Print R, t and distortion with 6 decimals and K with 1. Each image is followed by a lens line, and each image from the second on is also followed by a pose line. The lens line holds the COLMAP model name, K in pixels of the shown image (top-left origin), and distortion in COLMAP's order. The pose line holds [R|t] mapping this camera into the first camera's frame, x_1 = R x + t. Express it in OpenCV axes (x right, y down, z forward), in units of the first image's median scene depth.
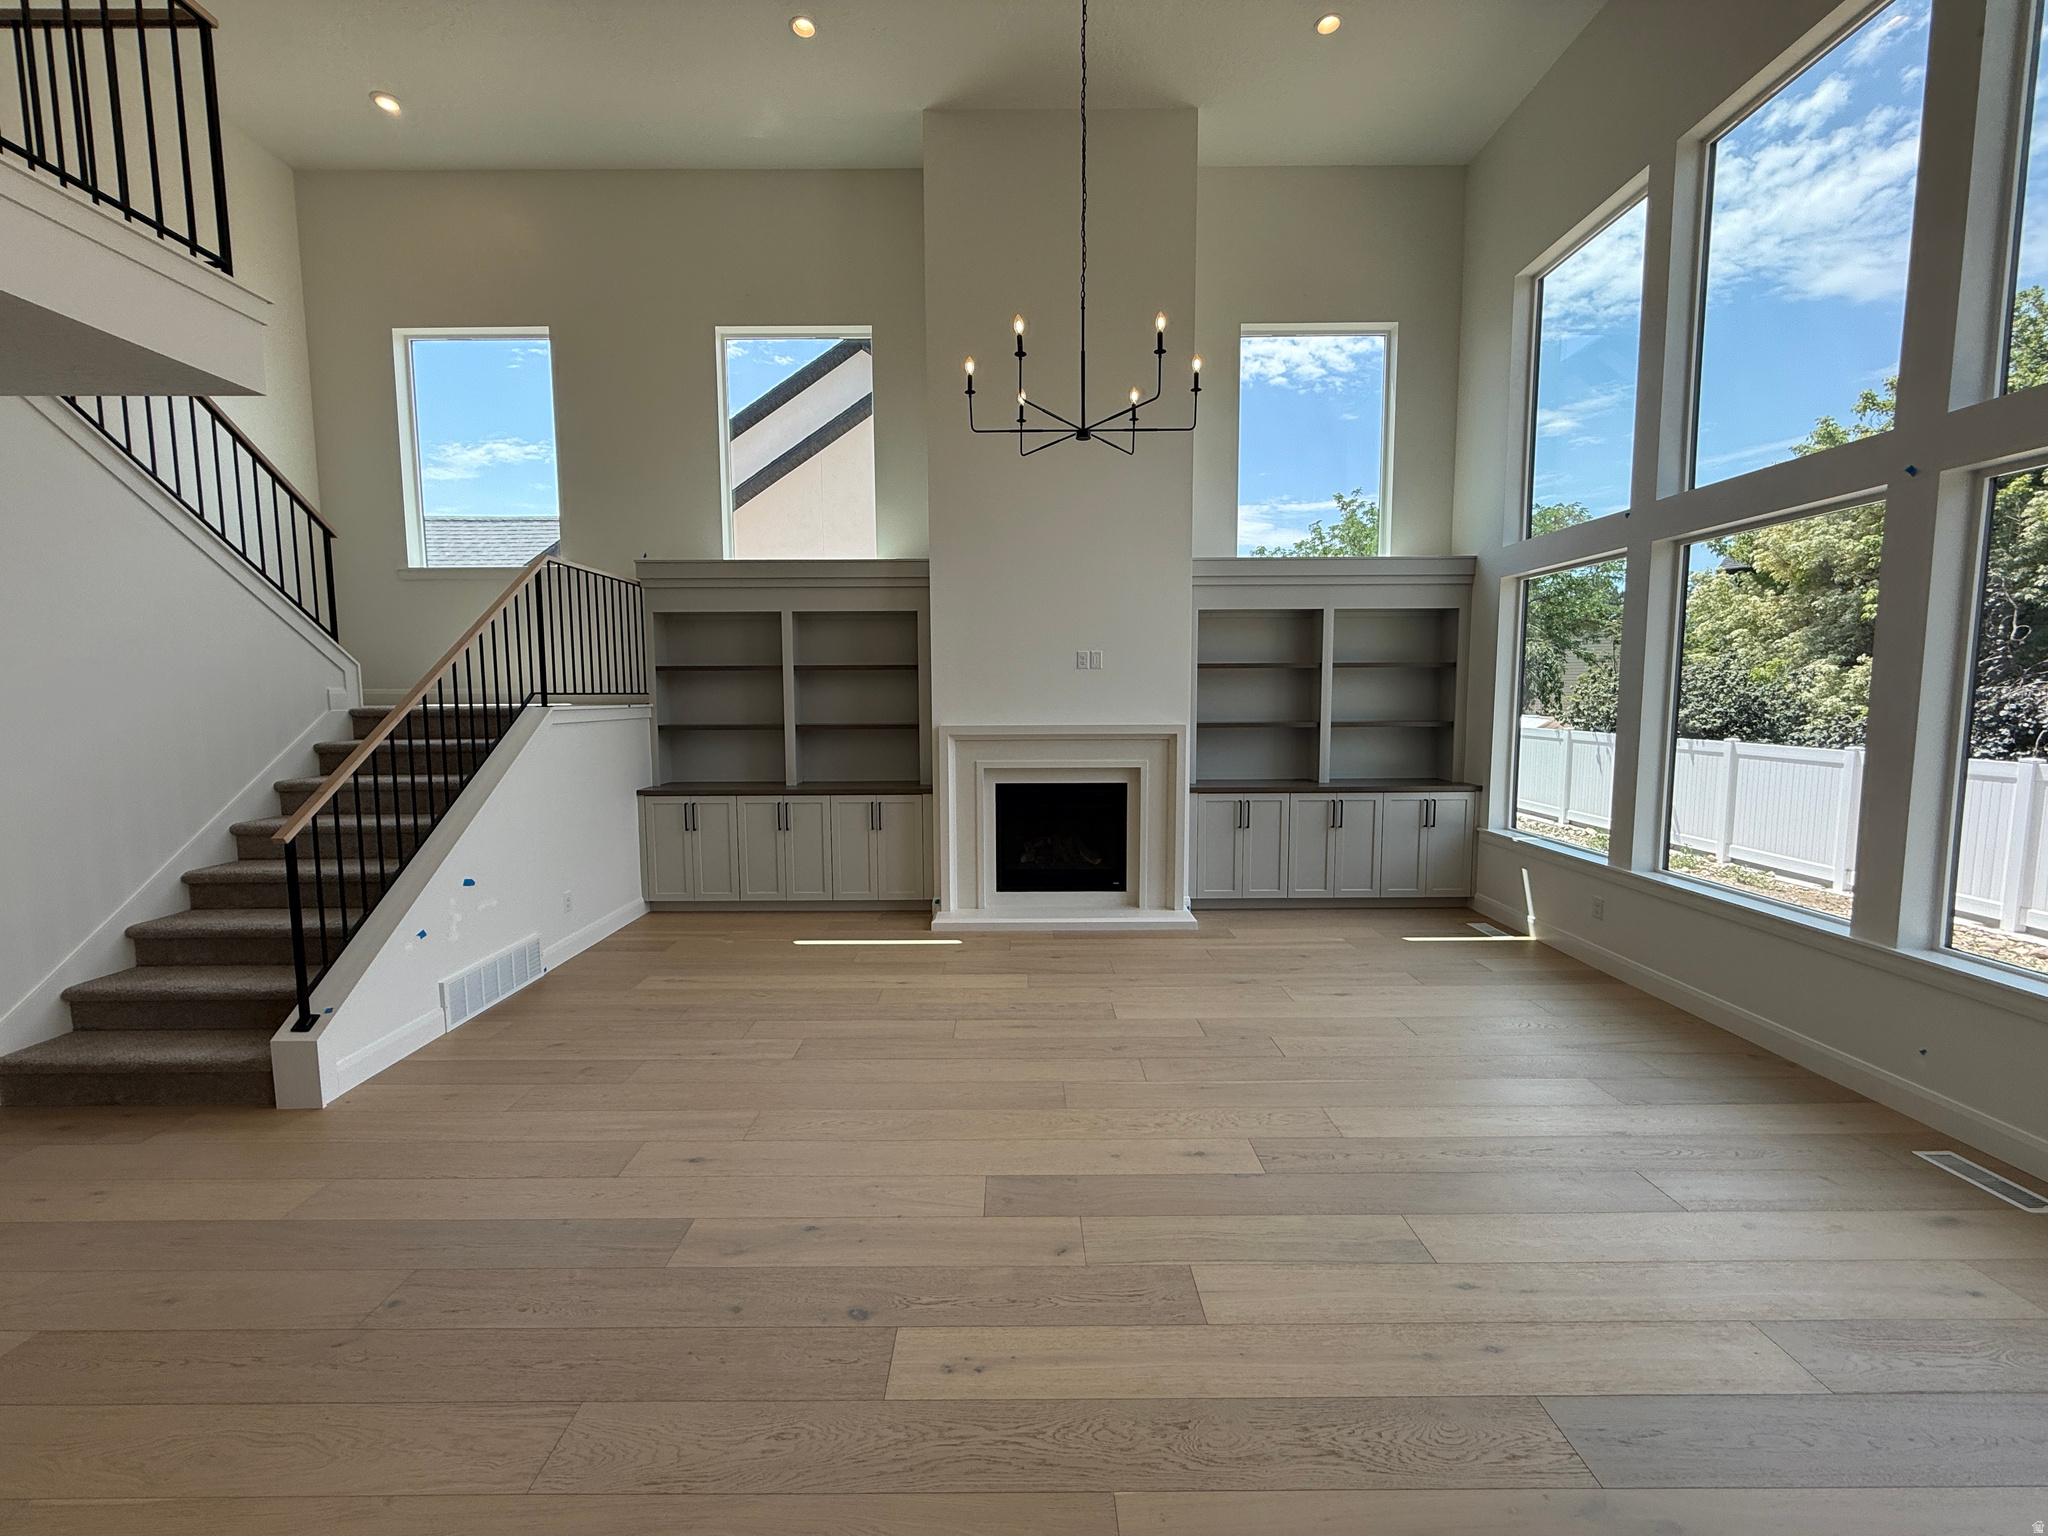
lens RADIAL K [[816.2, 0, 1014.8], [0, 816.2, 765.9], [0, 0, 1]] dist [-0.001396, -0.001003]
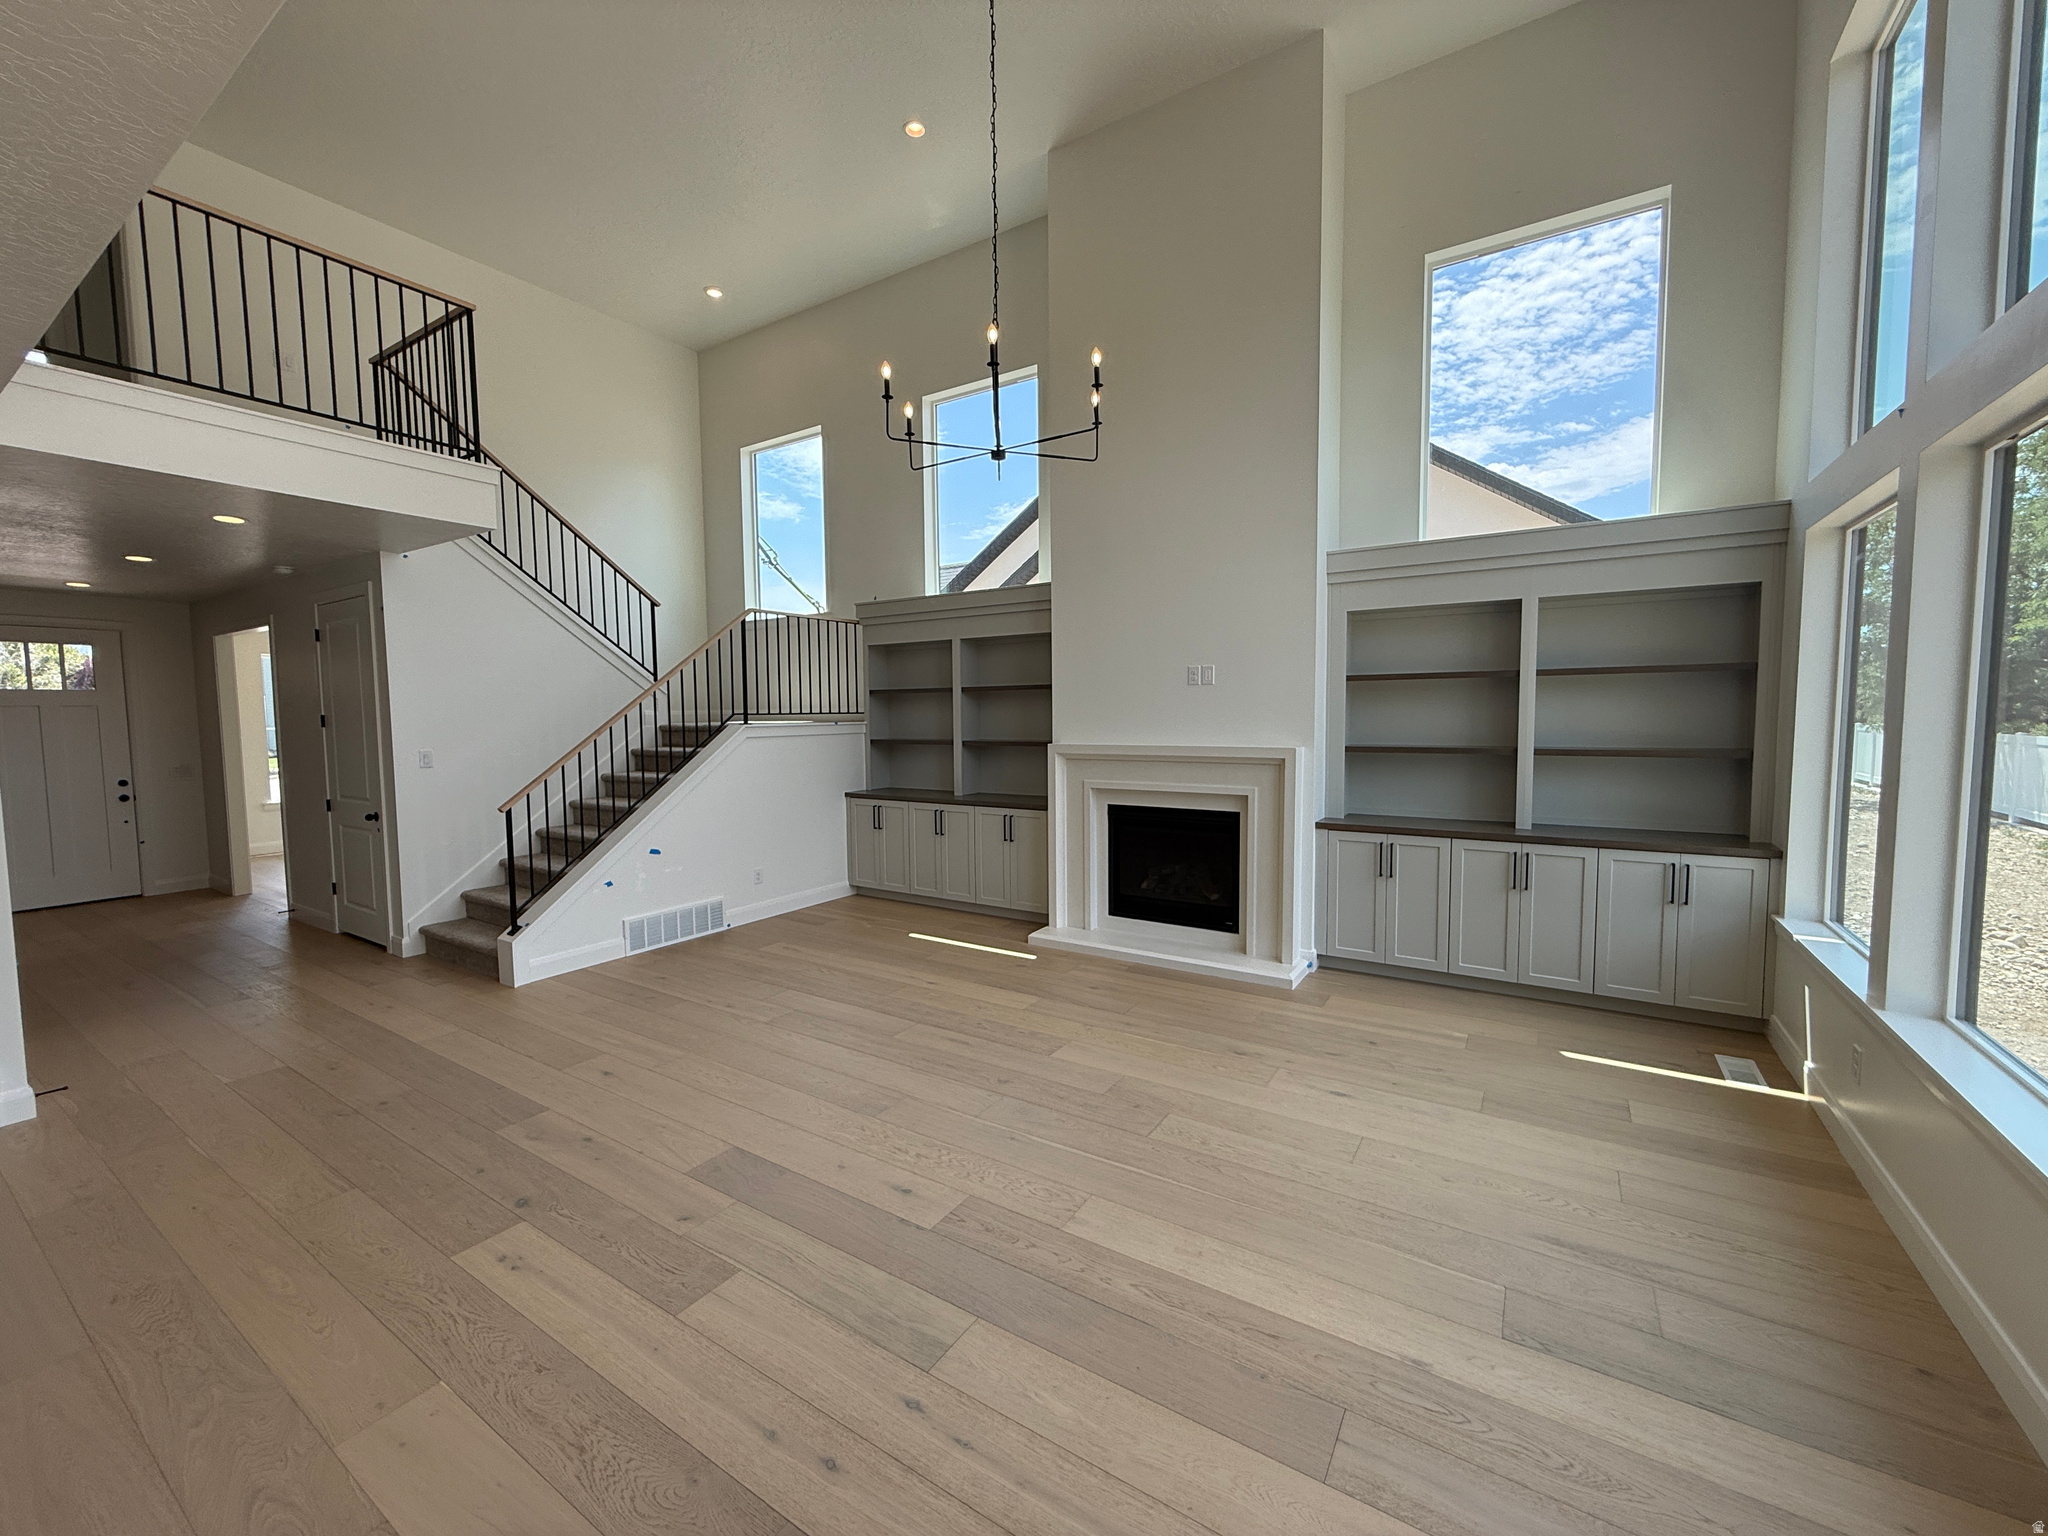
lens RADIAL K [[817.9, 0, 1020.1], [0, 817.9, 762.0], [0, 0, 1]] dist [0.000064, -0.000243]
pose [[0.838864, 0.030125, -0.543507, 0.438325], [-0.042099, 0.999067, -0.009602, -0.015409], [0.542711, 0.030936, 0.839350, 0.124451]]
